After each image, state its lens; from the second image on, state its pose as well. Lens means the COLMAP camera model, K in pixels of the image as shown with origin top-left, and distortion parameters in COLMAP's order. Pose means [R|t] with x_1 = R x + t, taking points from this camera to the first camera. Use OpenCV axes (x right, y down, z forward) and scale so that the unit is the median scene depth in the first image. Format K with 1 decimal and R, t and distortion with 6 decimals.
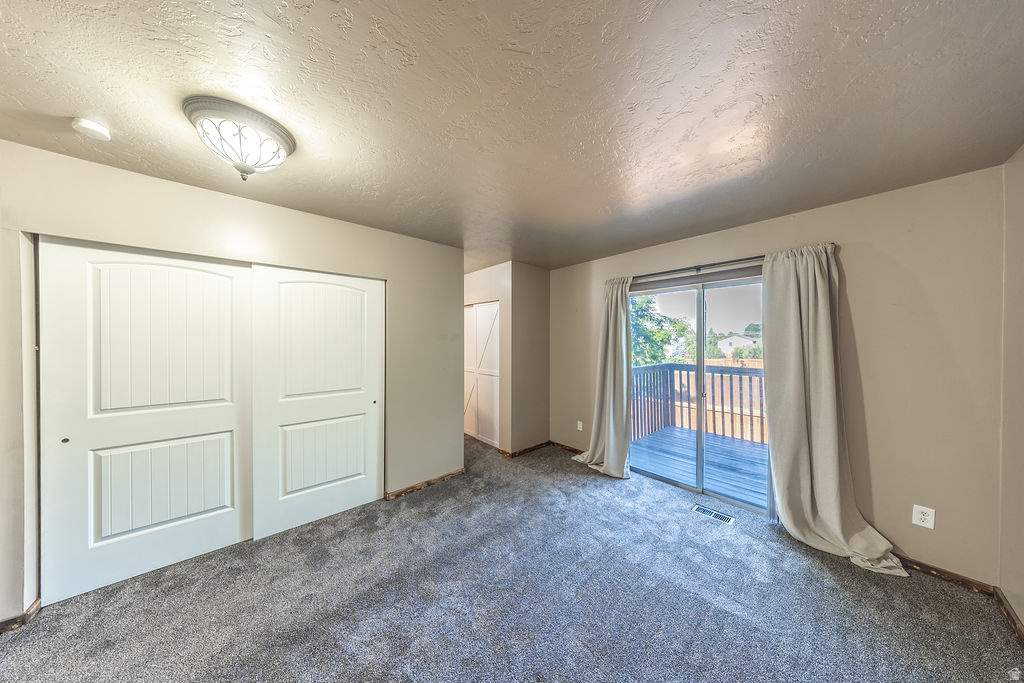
lens RADIAL K [[296.7, 0, 513.8], [0, 296.7, 336.5], [0, 0, 1]] dist [-0.004969, 0.000816]
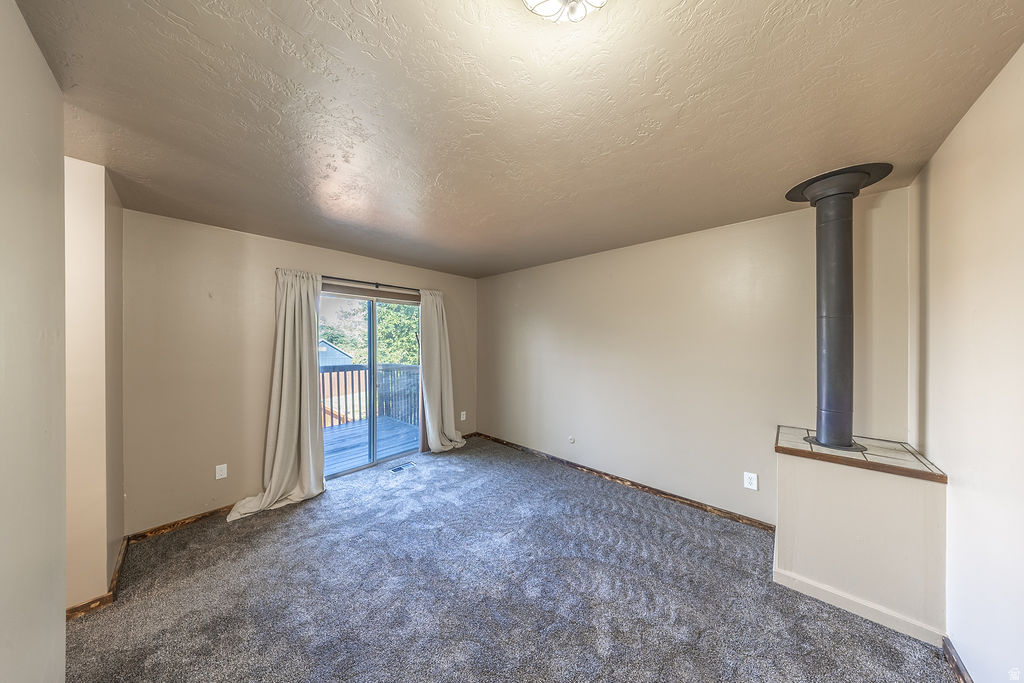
lens RADIAL K [[296.7, 0, 513.4], [0, 296.7, 344.4], [0, 0, 1]] dist [-0.004969, 0.000816]
pose [[-0.105950, -0.008454, 0.994336, -0.643032], [-0.013823, 0.999880, 0.007028, 0.001417], [-0.994275, -0.013000, -0.106054, 0.535676]]
